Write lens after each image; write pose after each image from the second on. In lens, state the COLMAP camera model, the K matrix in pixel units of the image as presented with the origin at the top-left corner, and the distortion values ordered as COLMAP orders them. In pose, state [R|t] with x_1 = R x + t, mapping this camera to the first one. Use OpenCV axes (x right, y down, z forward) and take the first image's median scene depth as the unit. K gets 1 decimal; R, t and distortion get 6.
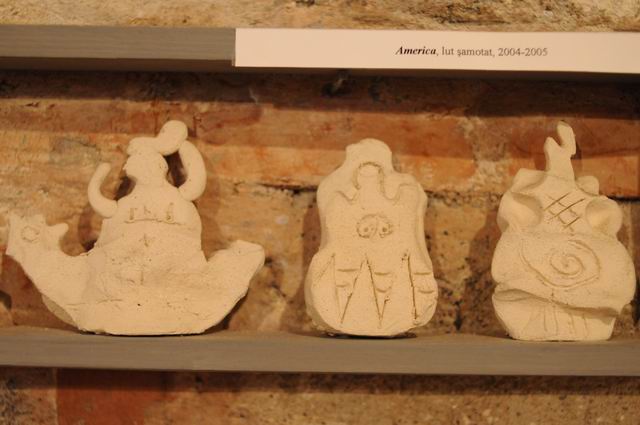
lens RADIAL K [[1004.5, 0, 320.0], [0, 1004.5, 212.5], [0, 0, 1]] dist [-0.070870, 0.007524]
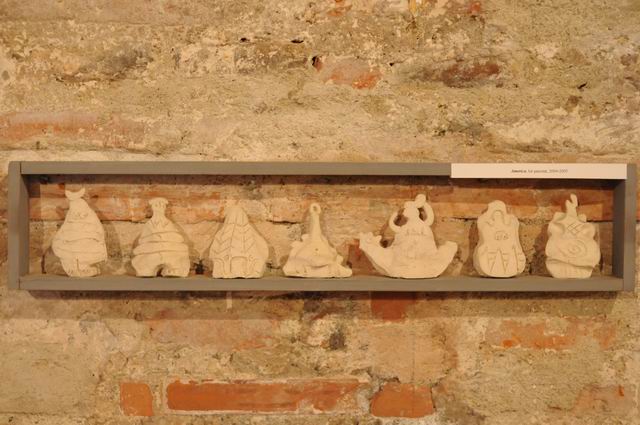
lens RADIAL K [[1004.5, 0, 320.0], [0, 1004.5, 212.5], [0, 0, 1]] dist [-0.070870, 0.007524]
pose [[0.999851, -0.013304, 0.010982, -0.426359], [0.012481, 0.997336, 0.071873, -0.229509], [-0.011909, -0.071725, 0.997353, -1.528124]]
